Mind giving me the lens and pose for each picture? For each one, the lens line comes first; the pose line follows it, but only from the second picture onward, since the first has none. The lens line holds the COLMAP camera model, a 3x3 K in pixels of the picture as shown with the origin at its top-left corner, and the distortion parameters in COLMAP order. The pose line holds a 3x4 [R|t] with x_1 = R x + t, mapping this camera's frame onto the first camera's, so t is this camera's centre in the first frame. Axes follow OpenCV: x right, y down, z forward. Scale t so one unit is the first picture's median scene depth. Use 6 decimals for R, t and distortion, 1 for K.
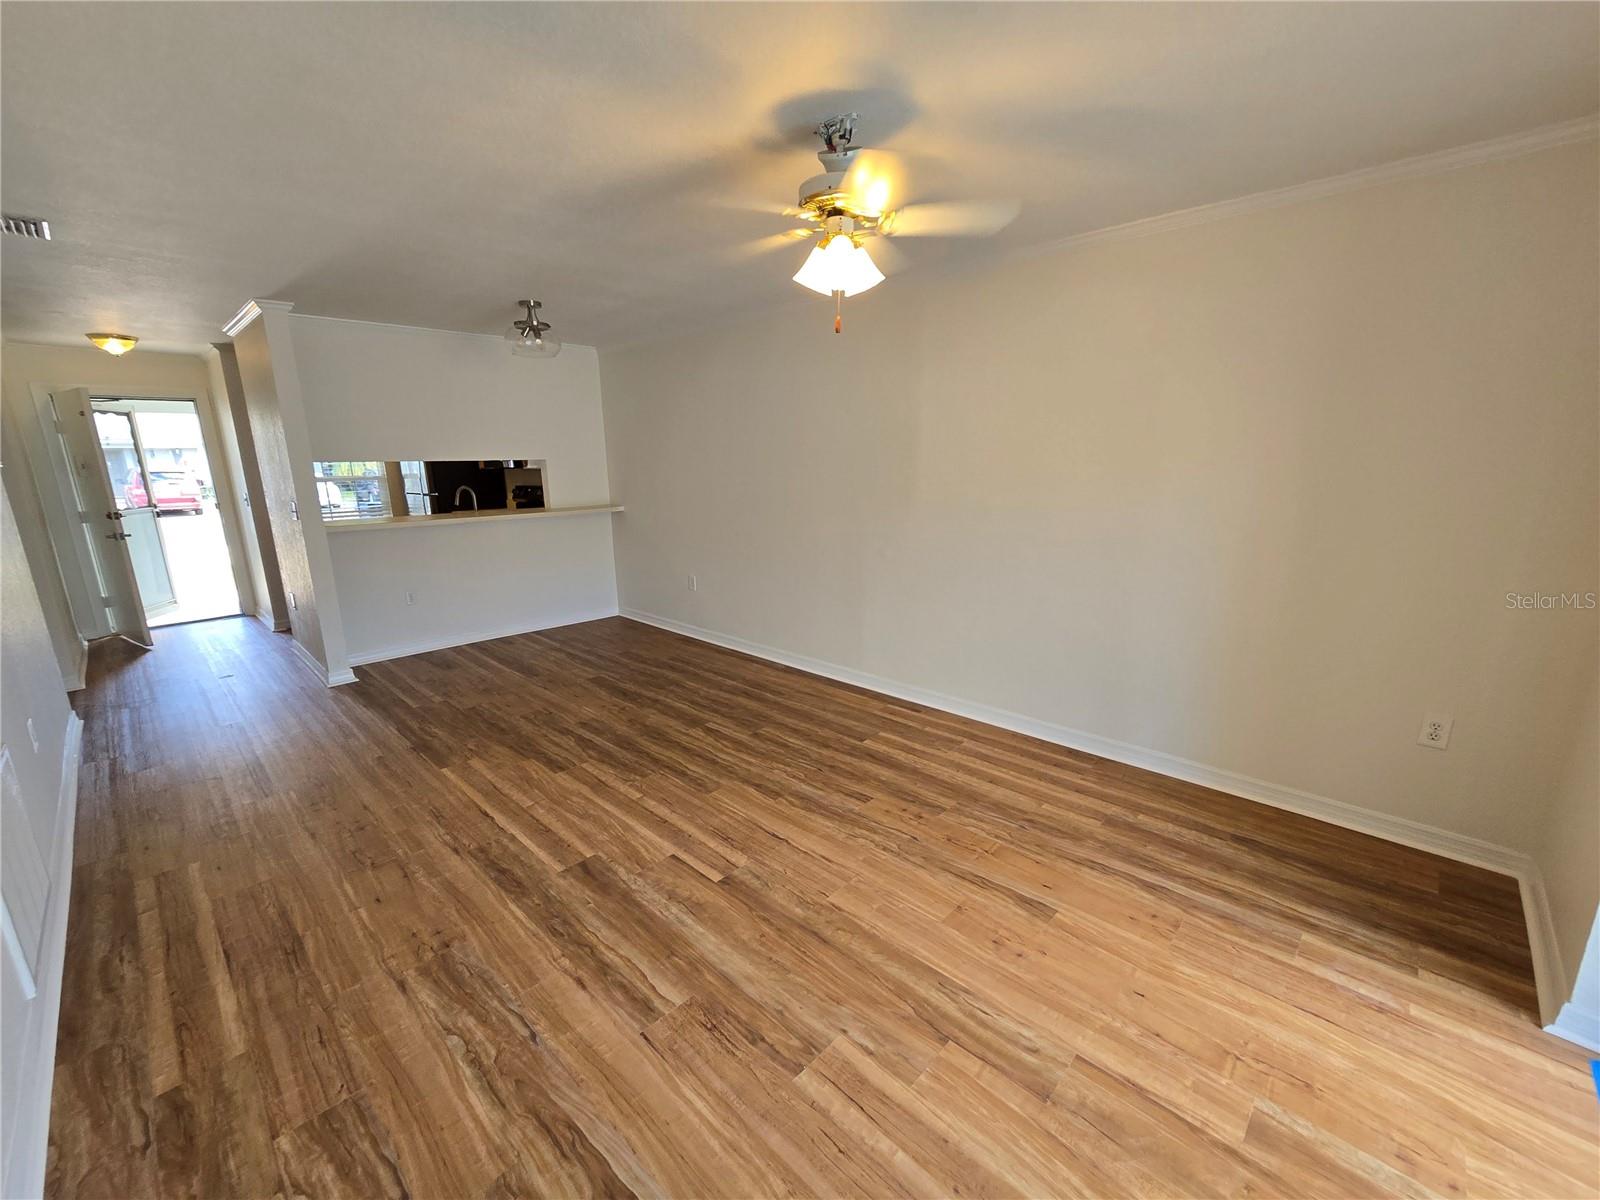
lens RADIAL K [[647.7, 0, 815.2], [0, 647.7, 614.4], [0, 0, 1]] dist [0.000342, -0.000275]
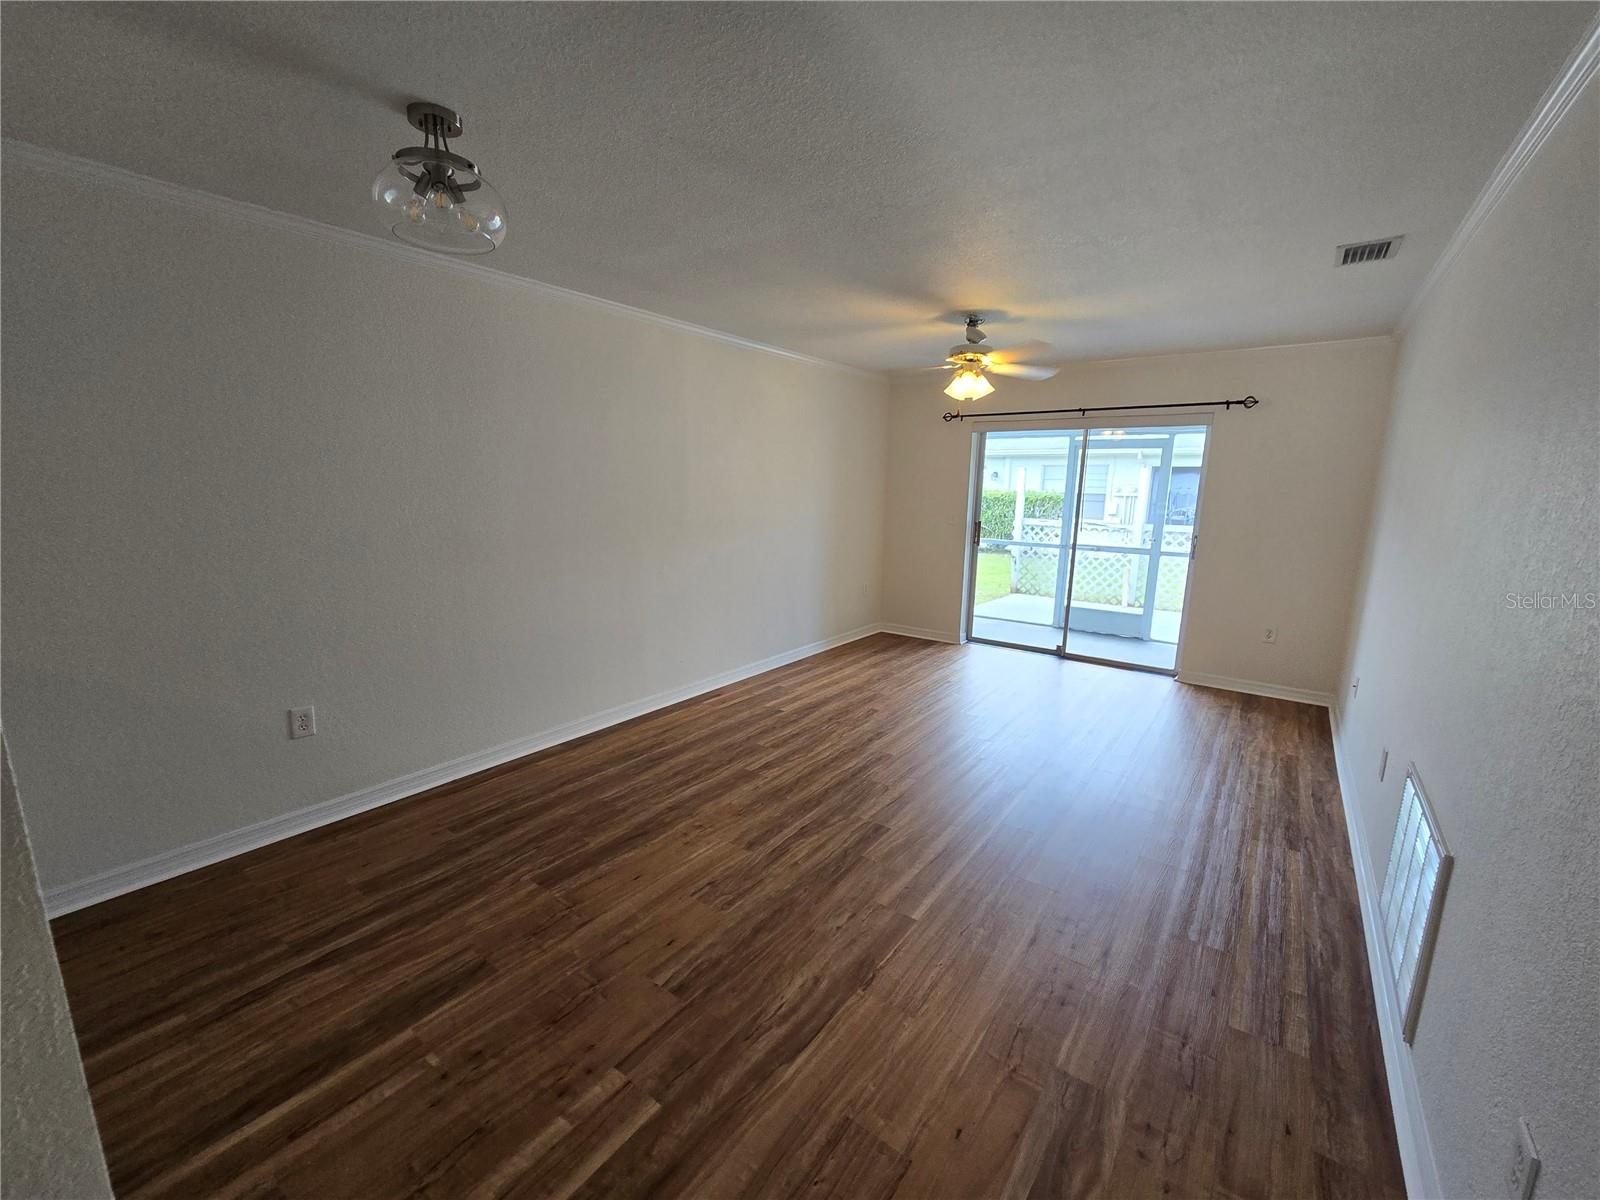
lens RADIAL K [[647.7, 0, 801.0], [0, 647.7, 586.4], [0, 0, 1]] dist [0.000342, -0.000275]
pose [[-0.100063, -0.150077, 0.983598, -1.071444], [0.227331, 0.958962, 0.169445, -0.222354], [-0.968663, 0.240558, -0.061839, 0.967465]]
